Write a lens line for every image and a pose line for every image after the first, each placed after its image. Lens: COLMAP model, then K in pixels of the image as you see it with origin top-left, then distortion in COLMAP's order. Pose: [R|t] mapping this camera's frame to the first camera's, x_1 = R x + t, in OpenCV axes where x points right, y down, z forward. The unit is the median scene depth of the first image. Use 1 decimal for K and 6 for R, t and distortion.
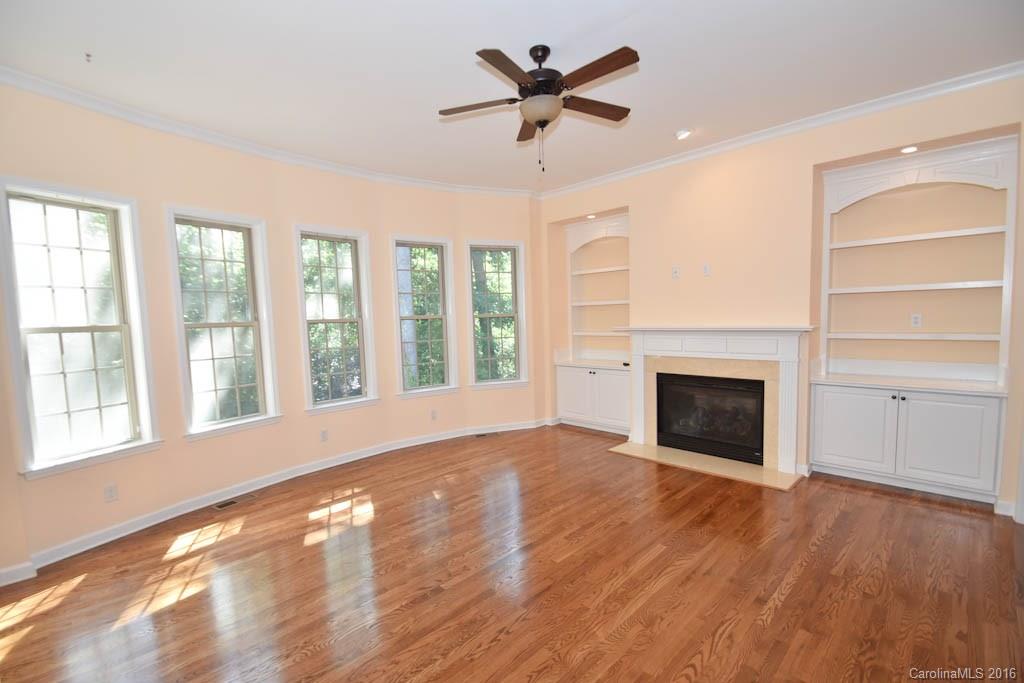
lens RADIAL K [[457.7, 0, 513.9], [0, 457.7, 352.9], [0, 0, 1]] dist [0.000182, -0.017322]
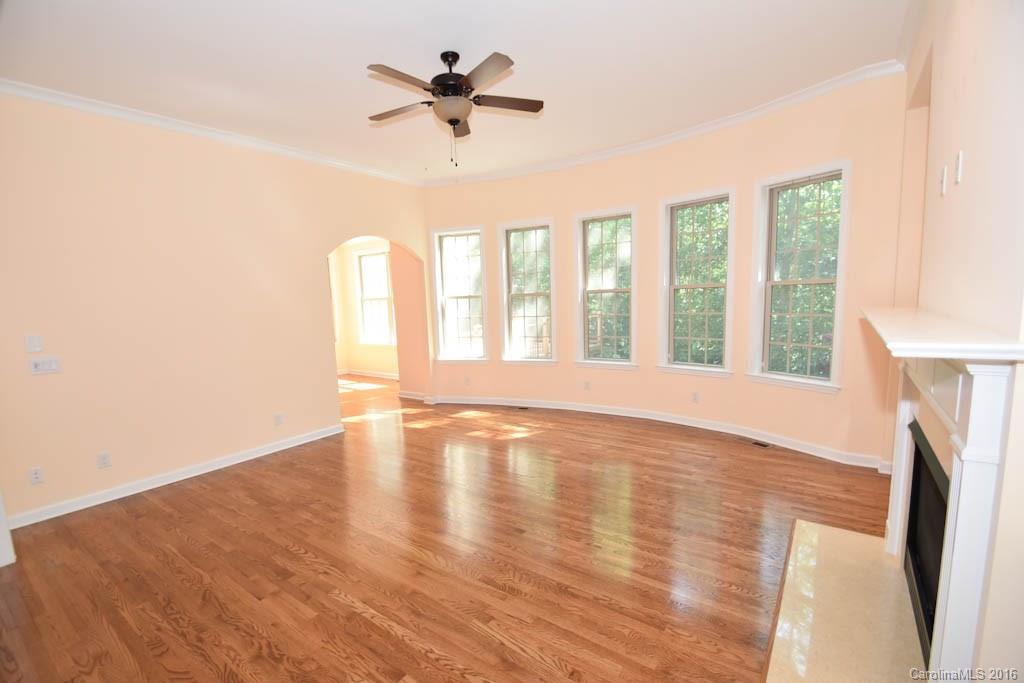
lens RADIAL K [[461.5, 0, 495.8], [0, 461.5, 341.1], [0, 0, 1]] dist [0.000336, 0.000087]
pose [[0.145062, 0.128164, -0.981087, 1.003418], [-0.045657, 0.991386, 0.122758, -0.104870], [0.988369, 0.026986, 0.149664, 0.740571]]
